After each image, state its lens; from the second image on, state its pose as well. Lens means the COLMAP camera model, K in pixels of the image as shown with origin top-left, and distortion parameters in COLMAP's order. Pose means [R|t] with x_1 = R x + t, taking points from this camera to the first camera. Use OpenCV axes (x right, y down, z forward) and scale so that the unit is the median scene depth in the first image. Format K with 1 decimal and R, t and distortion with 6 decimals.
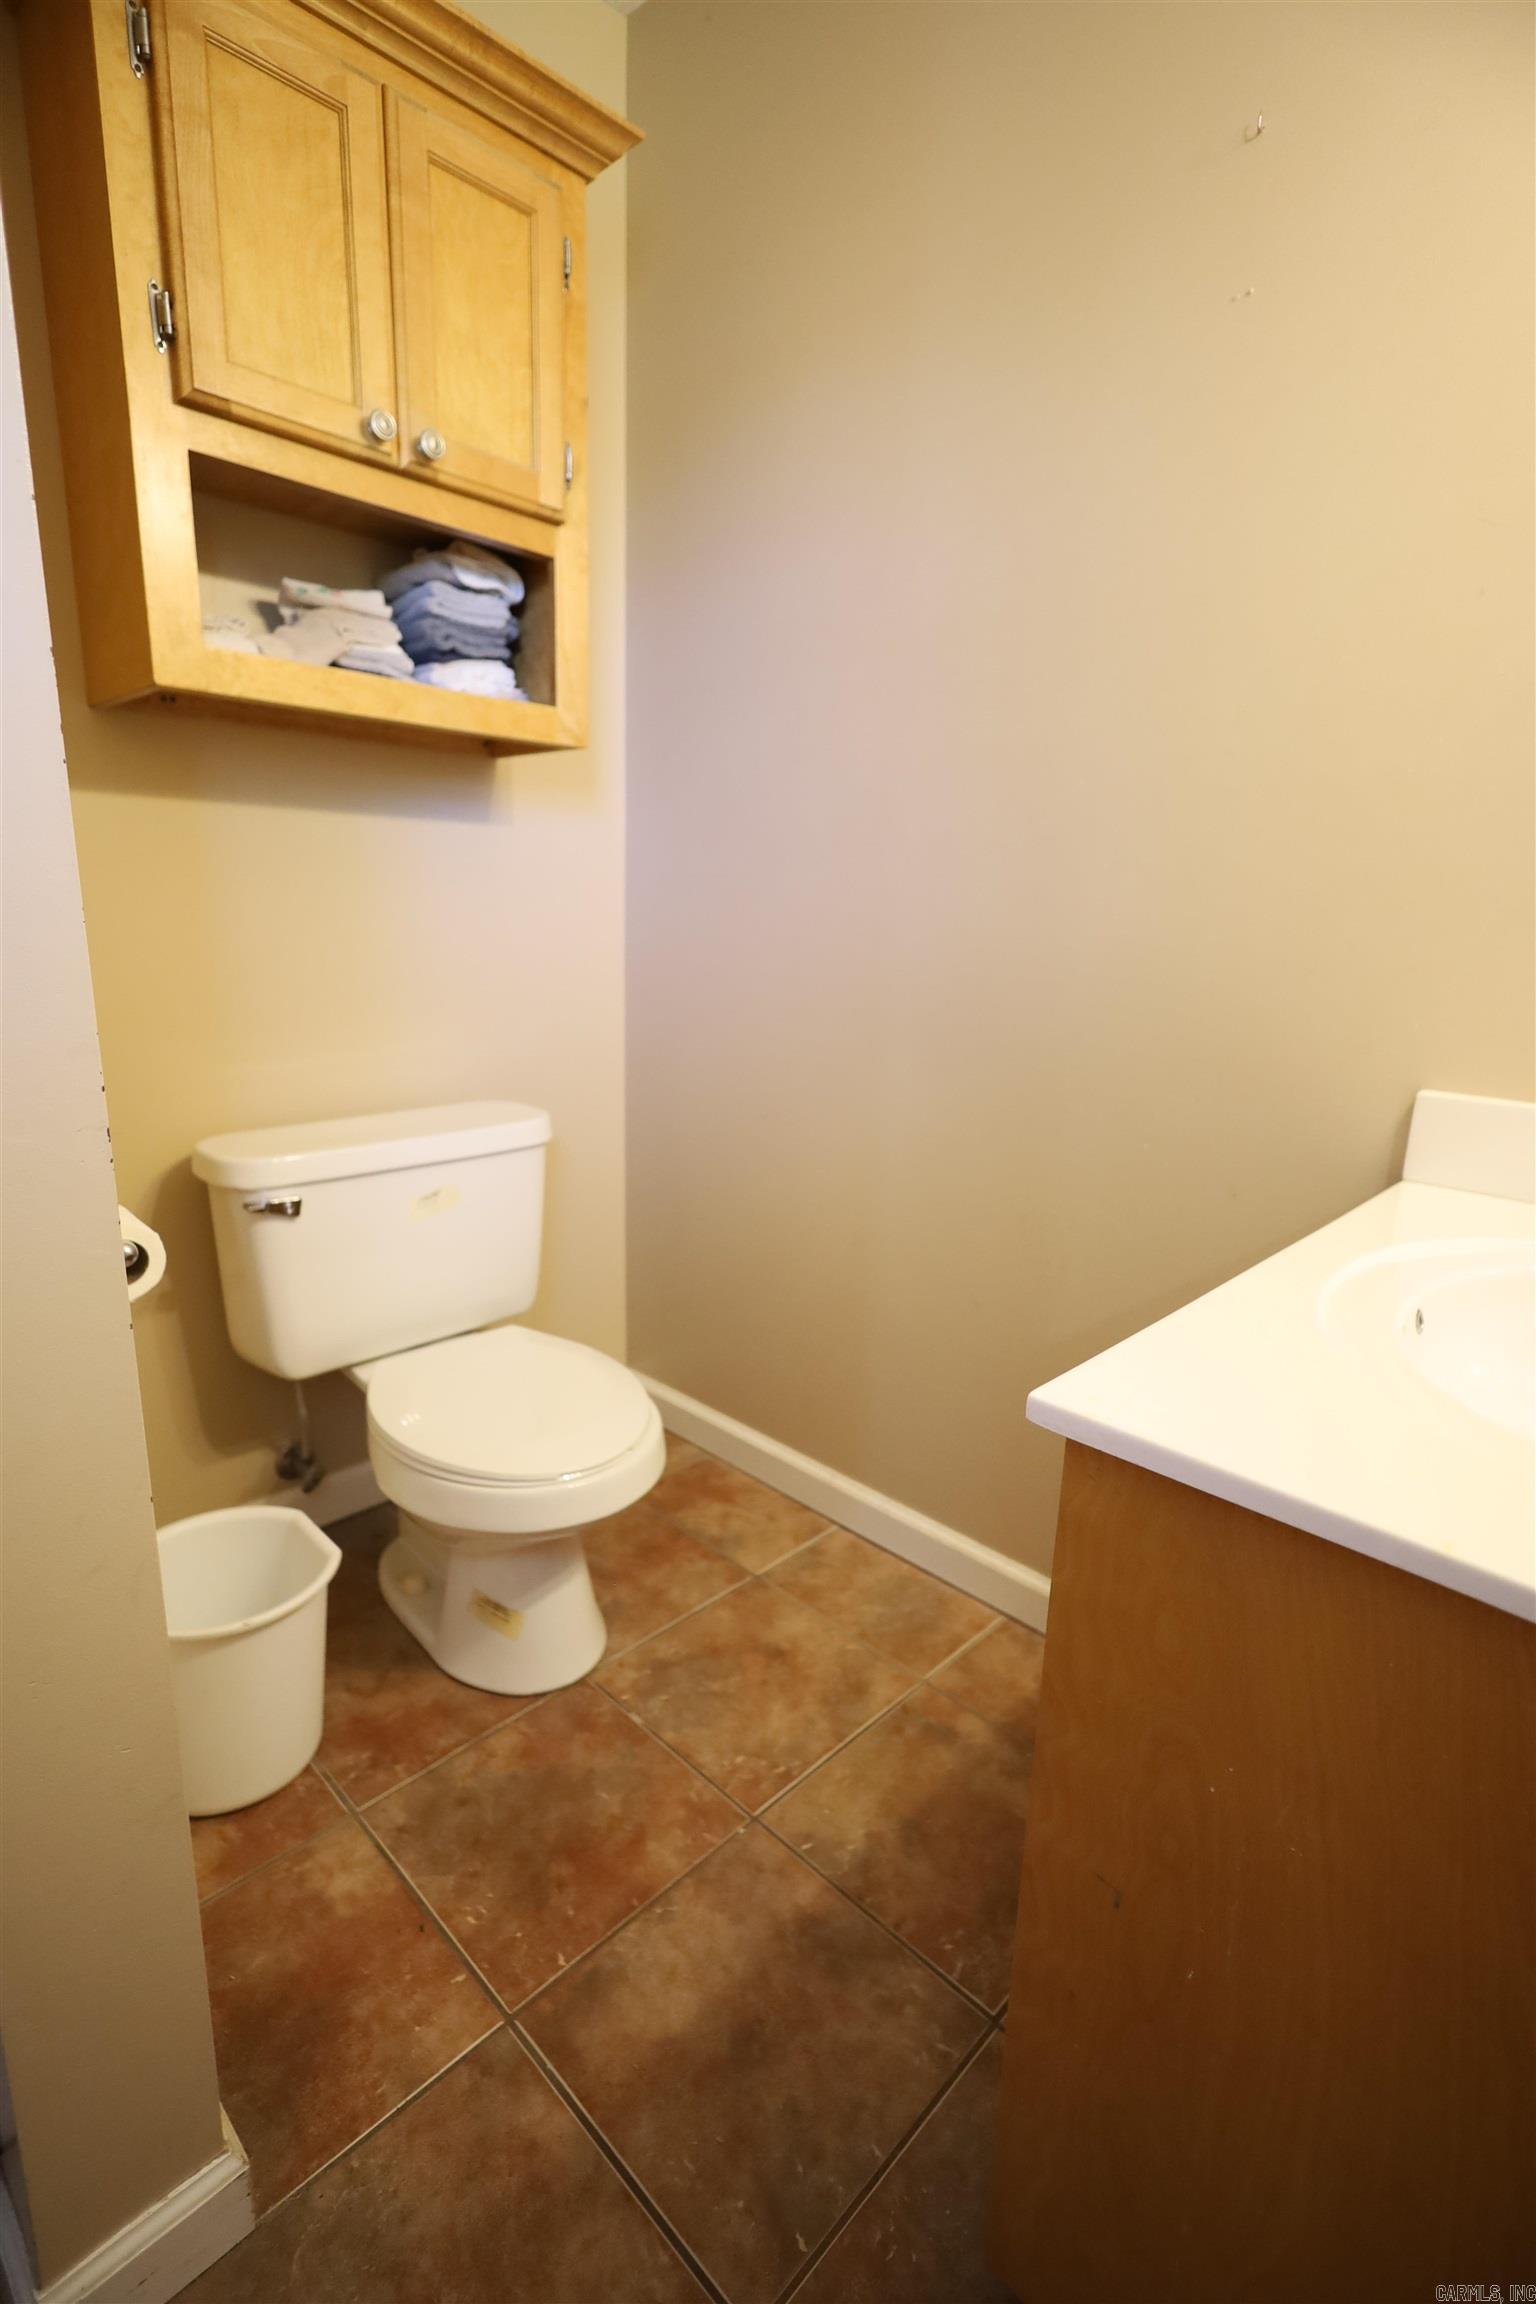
lens RADIAL K [[1066.0, 0, 768.0], [0, 1066.0, 1152.0], [0, 0, 1]] dist [0.001329, 0.000773]
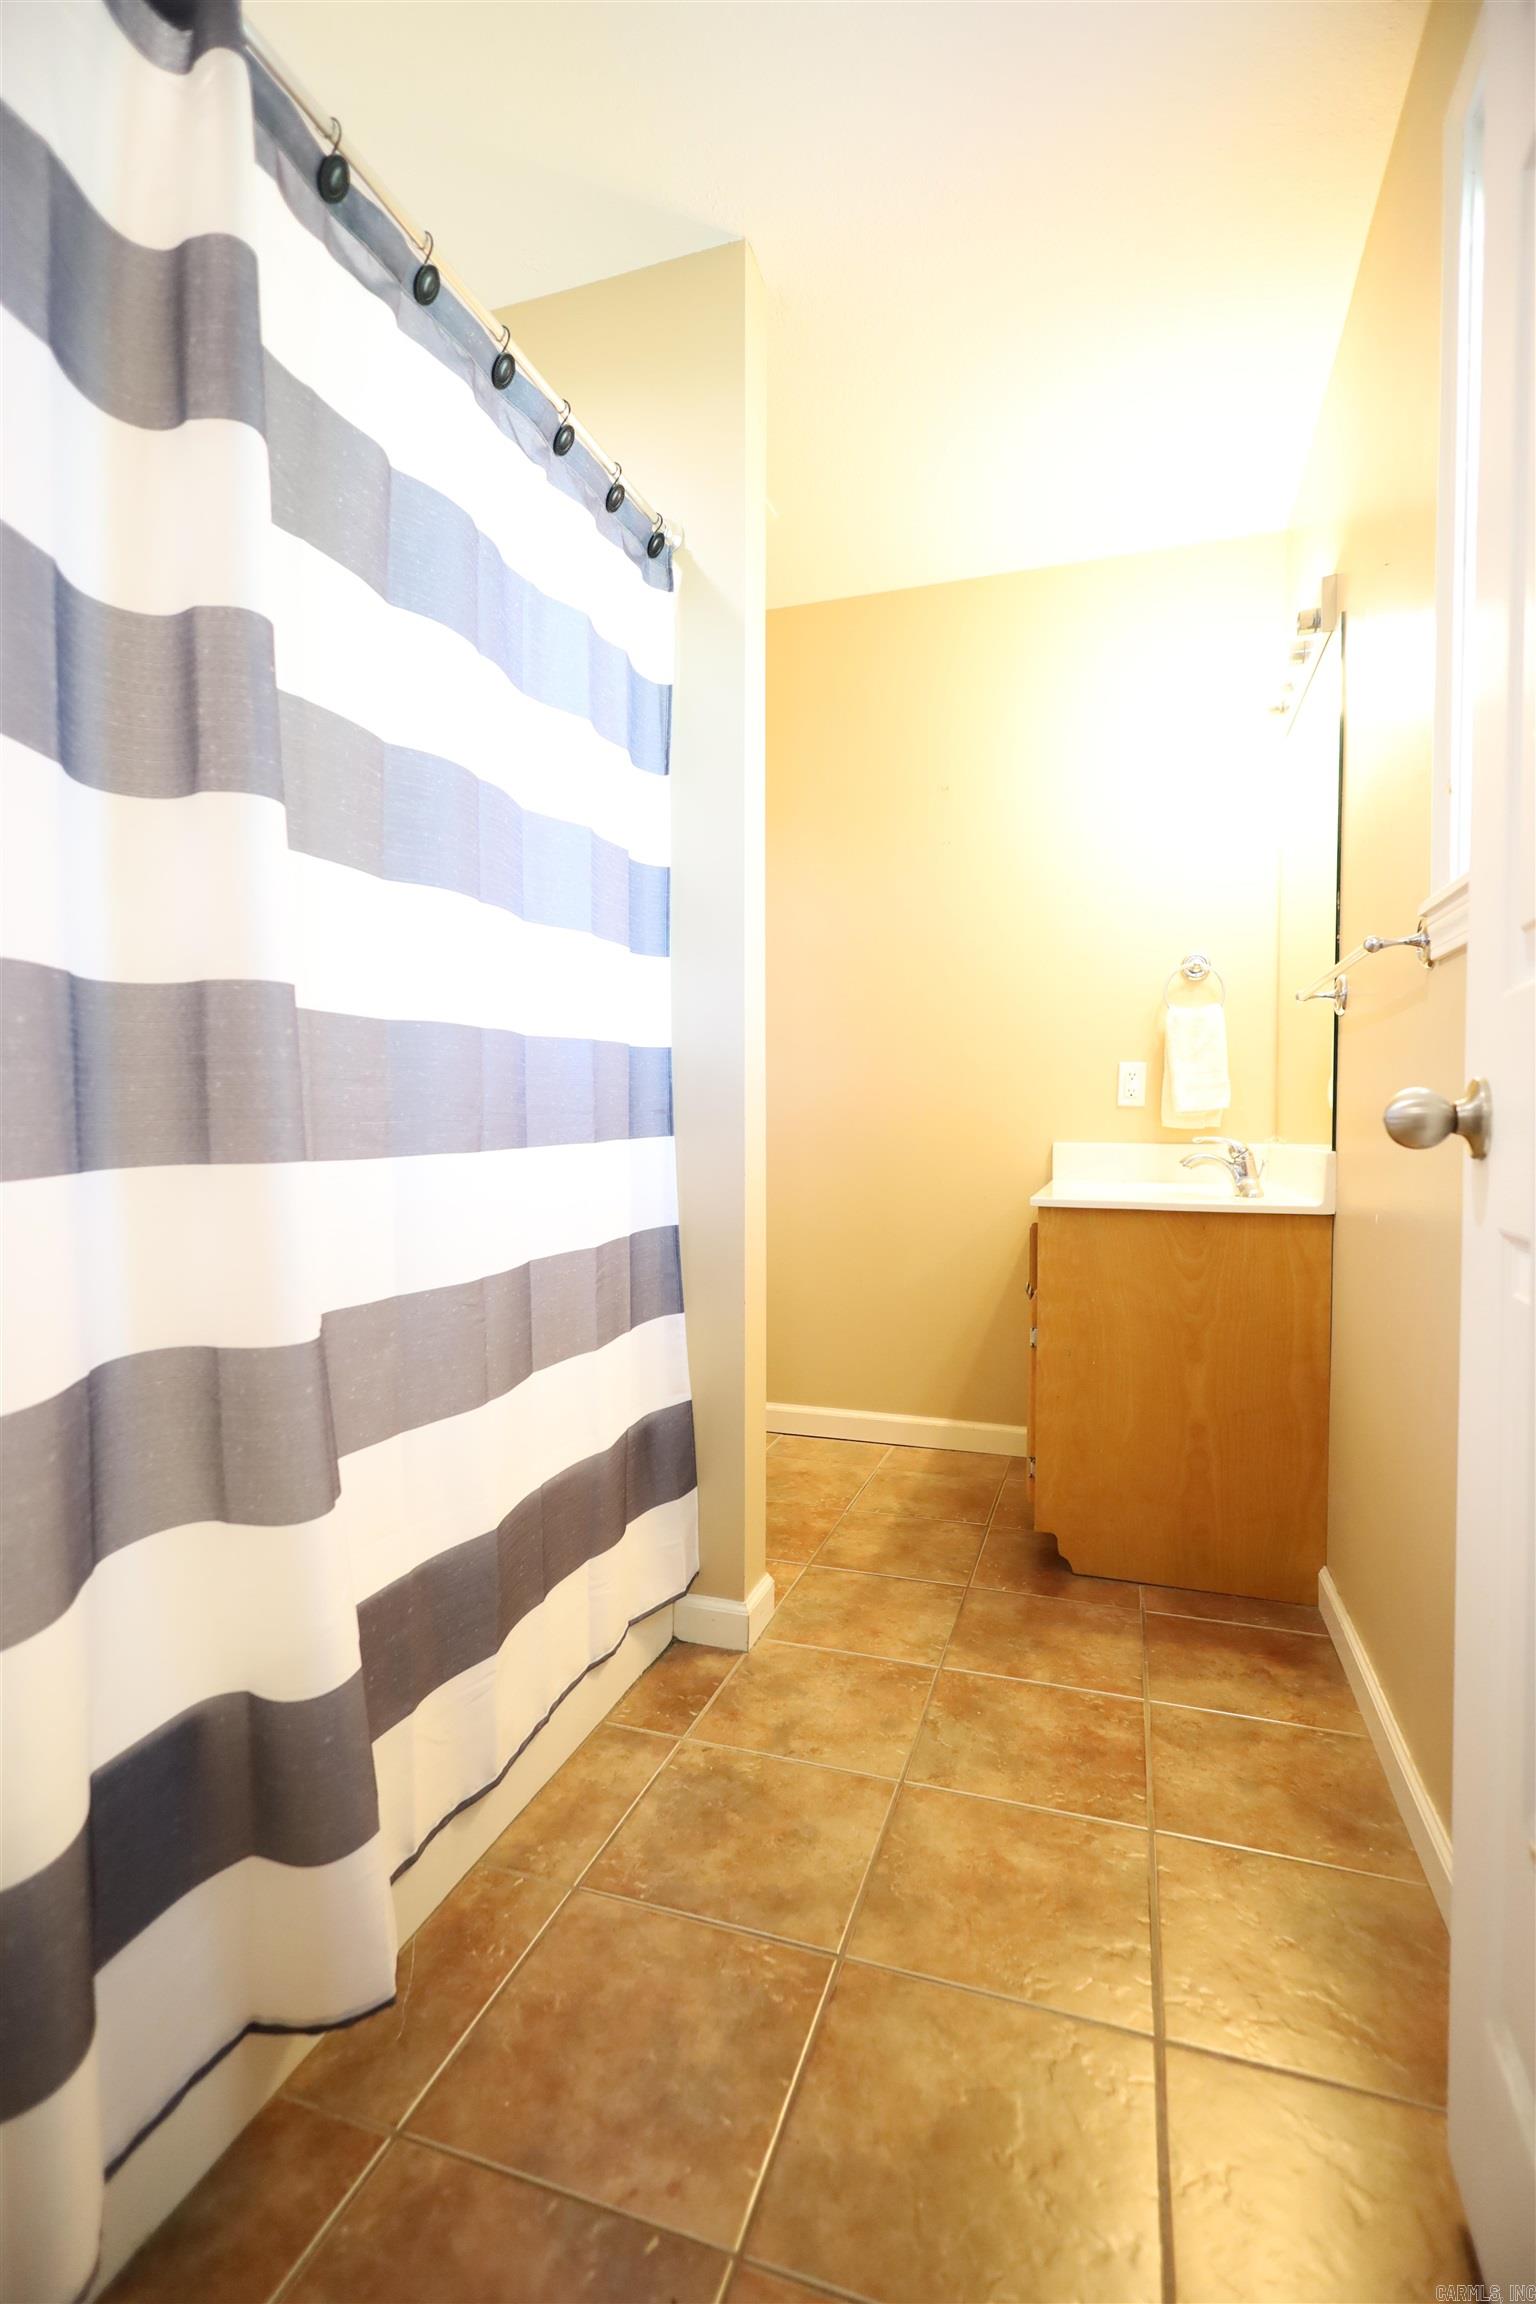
lens RADIAL K [[1066.0, 0, 768.0], [0, 1066.0, 1152.0], [0, 0, 1]] dist [0.001329, 0.000773]
pose [[0.900711, -0.050839, 0.431433, -0.991372], [0.130310, 0.979014, -0.156685, 0.258994], [-0.414414, 0.197348, 0.888434, -0.871937]]
